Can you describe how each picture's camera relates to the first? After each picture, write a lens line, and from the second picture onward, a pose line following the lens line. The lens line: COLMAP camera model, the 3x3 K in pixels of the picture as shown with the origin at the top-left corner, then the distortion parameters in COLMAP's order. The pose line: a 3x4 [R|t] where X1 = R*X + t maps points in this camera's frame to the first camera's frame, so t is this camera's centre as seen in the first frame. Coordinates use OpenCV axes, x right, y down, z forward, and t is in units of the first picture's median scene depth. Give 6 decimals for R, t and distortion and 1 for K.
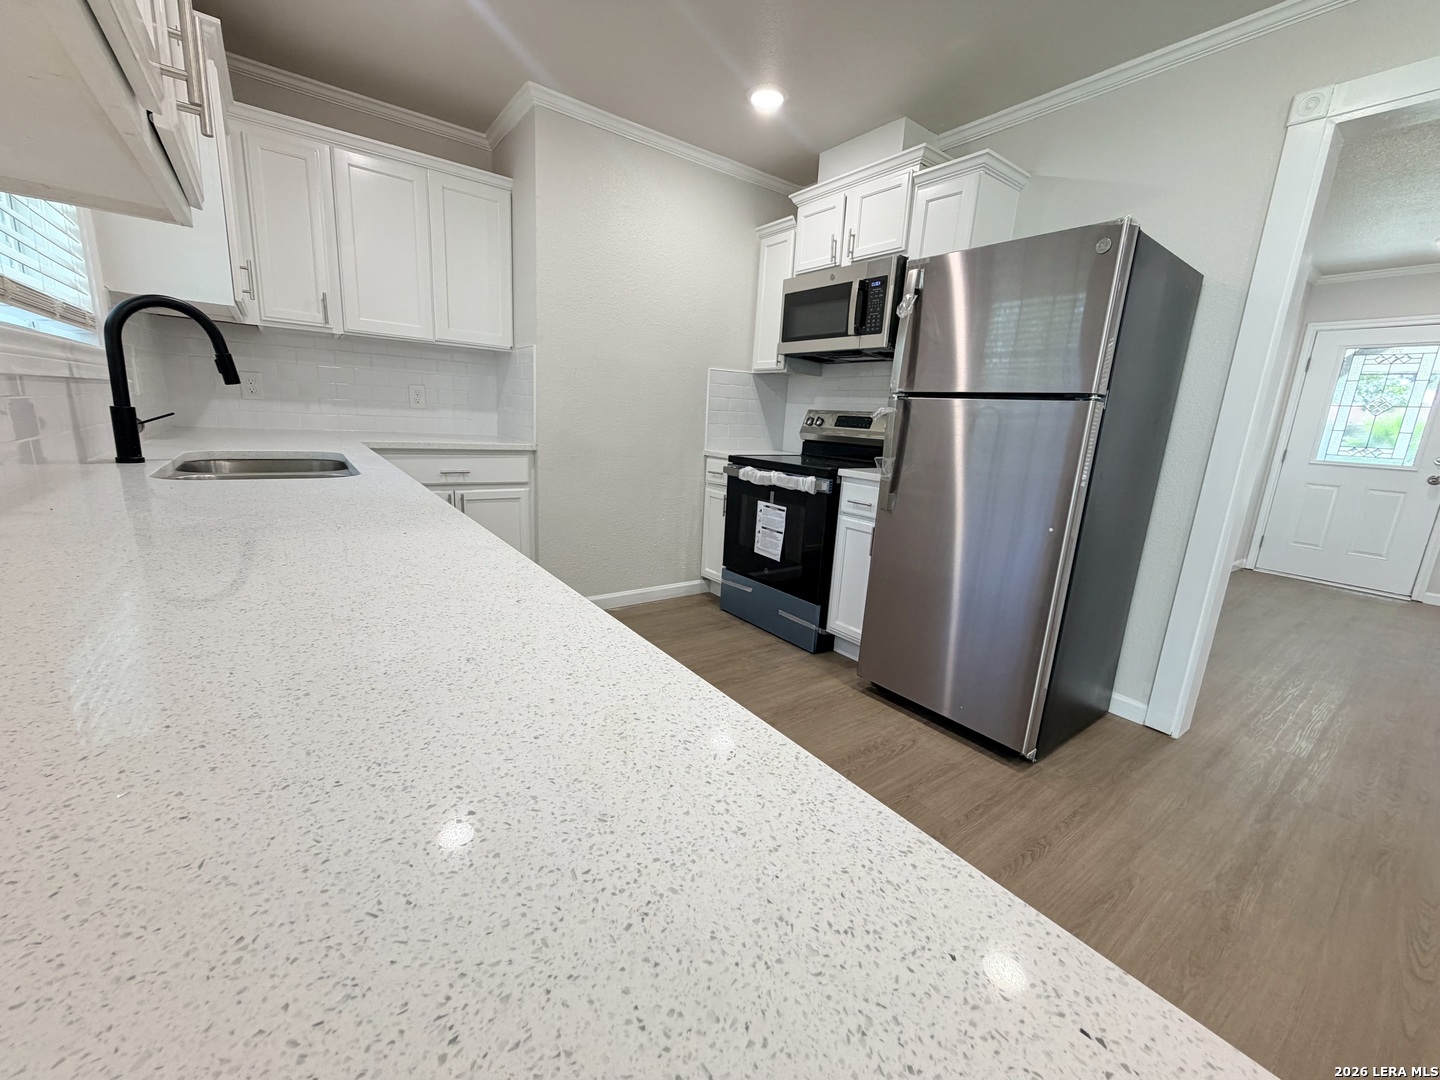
lens RADIAL K [[574.8, 0, 714.0], [0, 574.8, 538.6], [0, 0, 1]] dist [-0.000571, 0.000097]
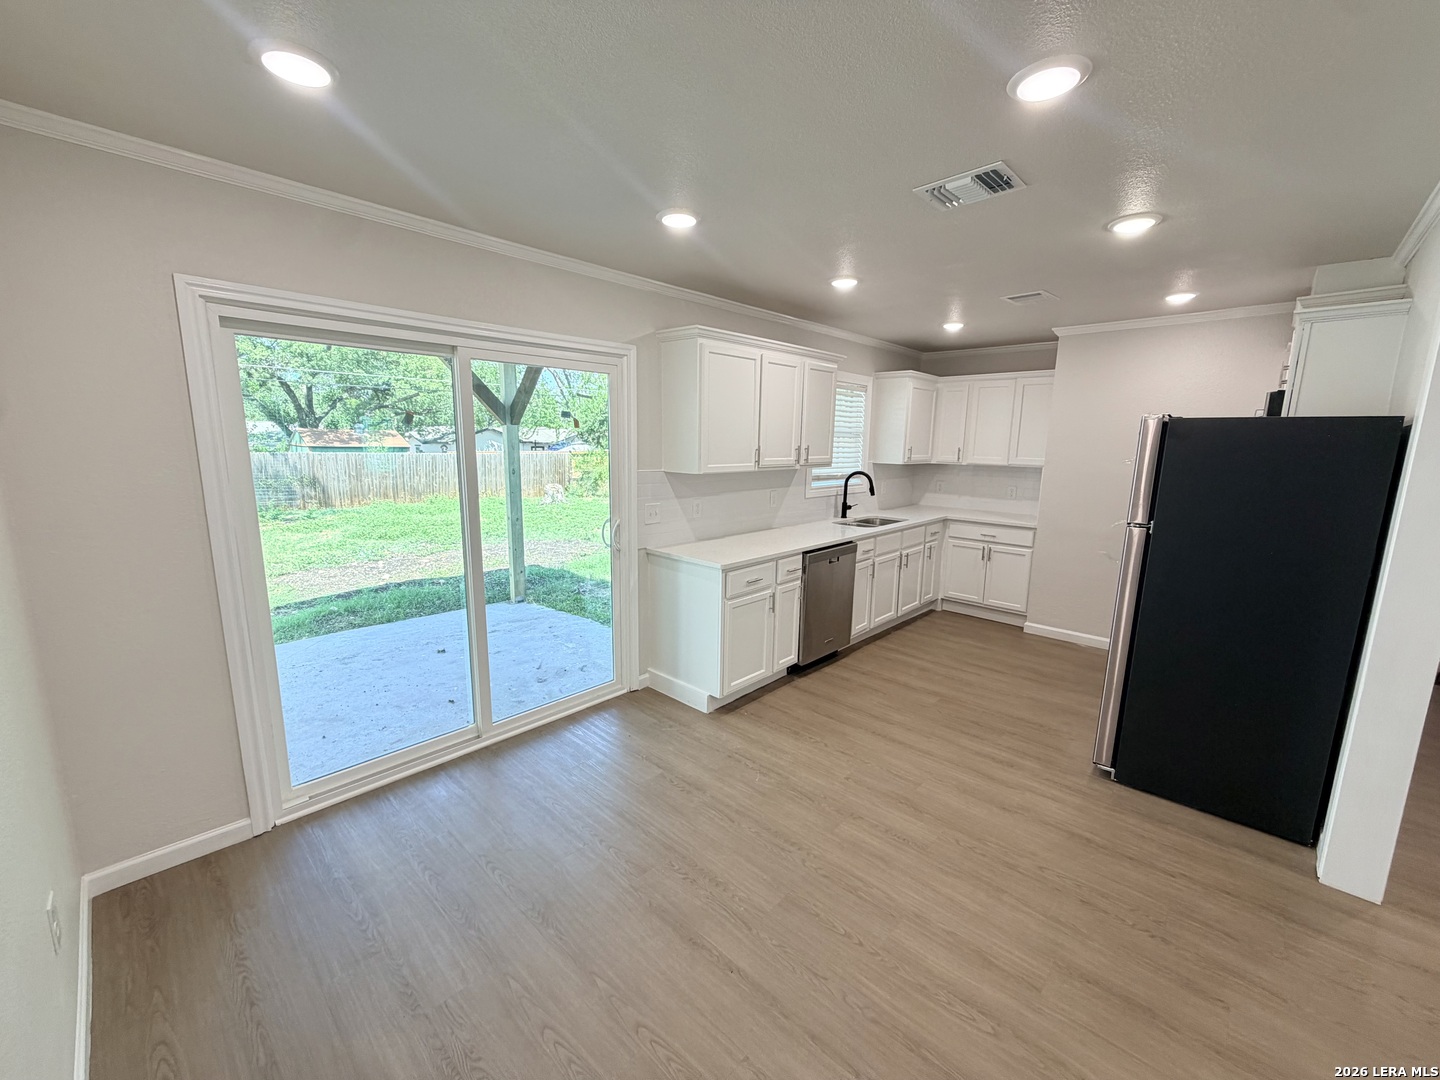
lens RADIAL K [[574.8, 0, 724.3], [0, 574.8, 535.7], [0, 0, 1]] dist [-0.000571, 0.000097]
pose [[0.187519, 0.109481, -0.976141, 1.159213], [-0.211258, 0.975008, 0.068771, -0.056794], [0.959274, 0.193321, 0.205961, -0.207282]]
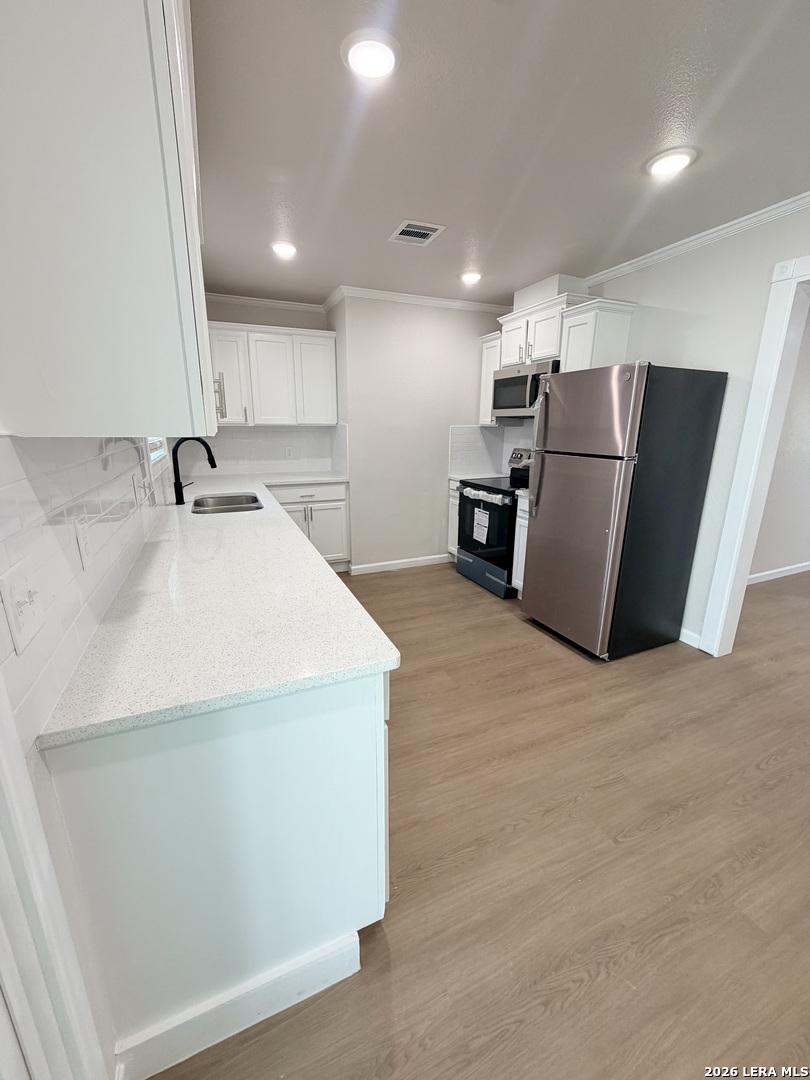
lens RADIAL K [[431.1, 0, 400.9], [0, 431.1, 534.2], [0, 0, 1]] dist [-0.000571, 0.000097]
pose [[0.971886, 0.005399, -0.235389, 0.174535], [0.002175, 0.999489, 0.031903, -0.031011], [0.235441, -0.031518, 0.971377, -0.295068]]
